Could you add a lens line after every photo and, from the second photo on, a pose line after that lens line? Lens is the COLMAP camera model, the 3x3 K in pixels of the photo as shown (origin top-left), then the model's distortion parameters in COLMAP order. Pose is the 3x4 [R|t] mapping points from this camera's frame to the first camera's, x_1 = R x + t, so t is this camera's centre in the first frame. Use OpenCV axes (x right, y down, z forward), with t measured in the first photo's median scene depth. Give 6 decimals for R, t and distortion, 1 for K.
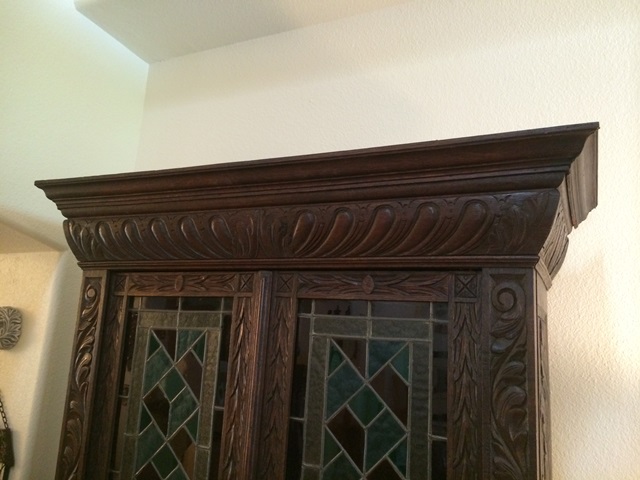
lens RADIAL K [[552.8, 0, 316.1], [0, 552.8, 236.4], [0, 0, 1]] dist [0.076123, -0.106870]
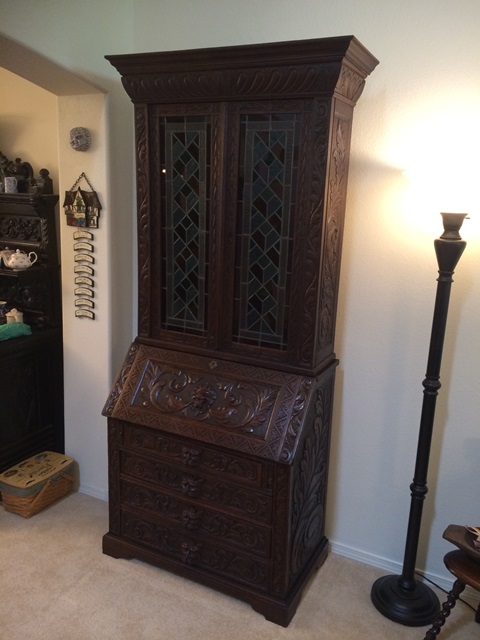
lens RADIAL K [[552.8, 0, 242.2], [0, 552.8, 319.9], [0, 0, 1]] dist [0.076123, -0.106870]
pose [[0.999341, -0.020929, -0.029650, 0.026005], [0.031470, 0.906652, 0.420703, -0.085540], [0.018078, -0.421359, 0.906714, -1.427132]]
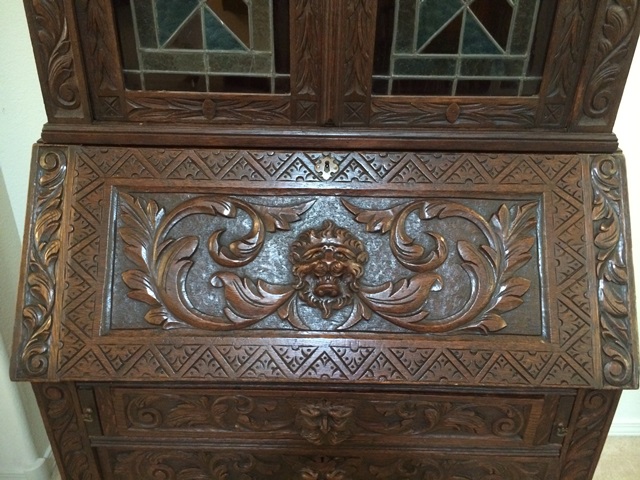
lens RADIAL K [[552.8, 0, 315.6], [0, 552.8, 235.5], [0, 0, 1]] dist [0.076123, -0.106870]
pose [[0.902524, -0.249503, 0.350997, -0.544757], [-0.043049, 0.758704, 0.650011, 0.649553], [-0.428483, -0.601761, 0.674008, 0.097430]]
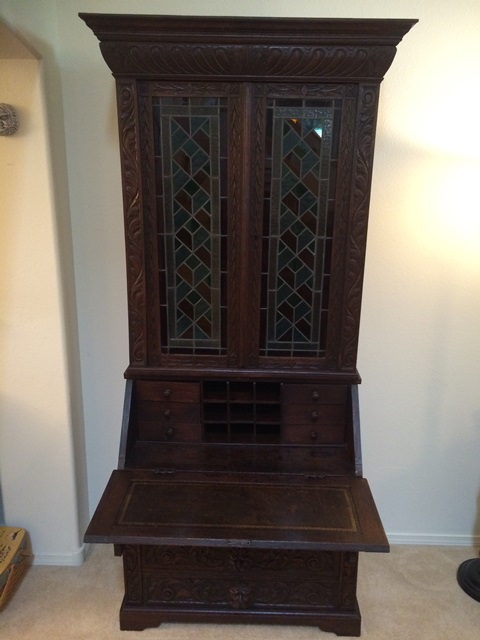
lens RADIAL K [[552.8, 0, 244.3], [0, 552.8, 321.2], [0, 0, 1]] dist [0.076123, -0.106870]
pose [[0.907755, -0.163432, 0.386356, -0.987655], [-0.043455, 0.879402, 0.474093, -0.126370], [-0.417244, -0.447150, 0.791179, -0.882048]]
